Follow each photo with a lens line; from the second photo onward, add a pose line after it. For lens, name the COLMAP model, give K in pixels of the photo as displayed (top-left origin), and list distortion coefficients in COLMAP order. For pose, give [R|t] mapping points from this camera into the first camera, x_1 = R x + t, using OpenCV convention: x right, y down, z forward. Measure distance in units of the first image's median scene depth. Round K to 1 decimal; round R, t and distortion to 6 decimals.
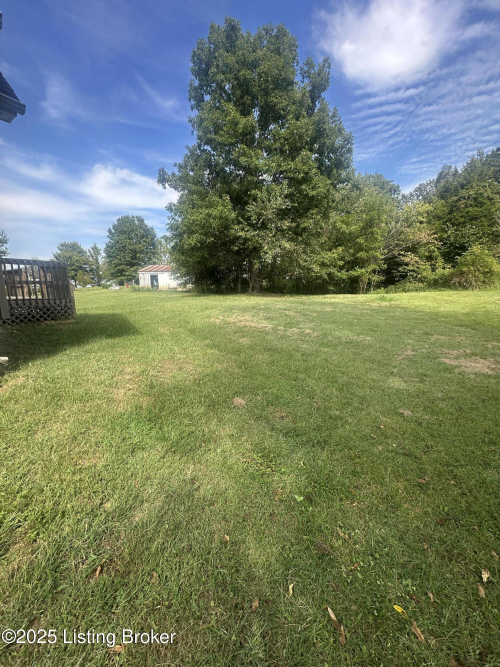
lens RADIAL K [[268.0, 0, 254.1], [0, 268.0, 333.4], [0, 0, 1]] dist [-0.003298, 0.001091]
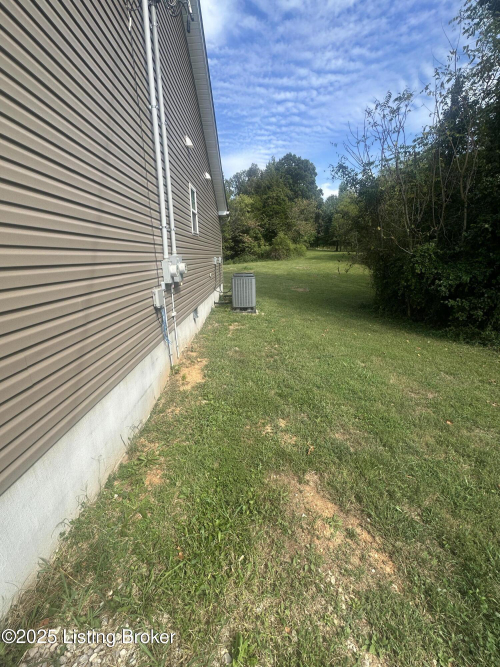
lens RADIAL K [[268.0, 0, 262.3], [0, 268.0, 336.6], [0, 0, 1]] dist [-0.003298, 0.001091]
pose [[0.799412, -0.183234, 0.572159, -0.265825], [0.111582, 0.981068, 0.158287, 0.020431], [-0.590330, -0.062694, 0.804723, -0.244290]]
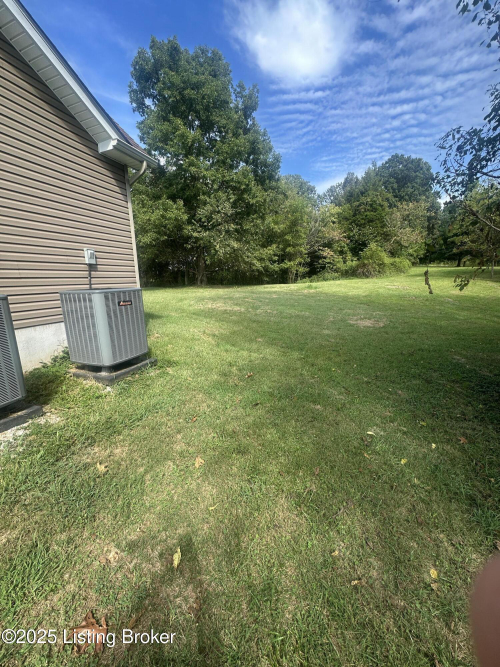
lens RADIAL K [[268.0, 0, 256.1], [0, 268.0, 335.0], [0, 0, 1]] dist [-0.003298, 0.001091]
pose [[0.964736, -0.075752, 0.252083, -0.059421], [0.065926, 0.996707, 0.047212, 0.011820], [-0.254829, -0.028929, 0.966553, -0.097936]]
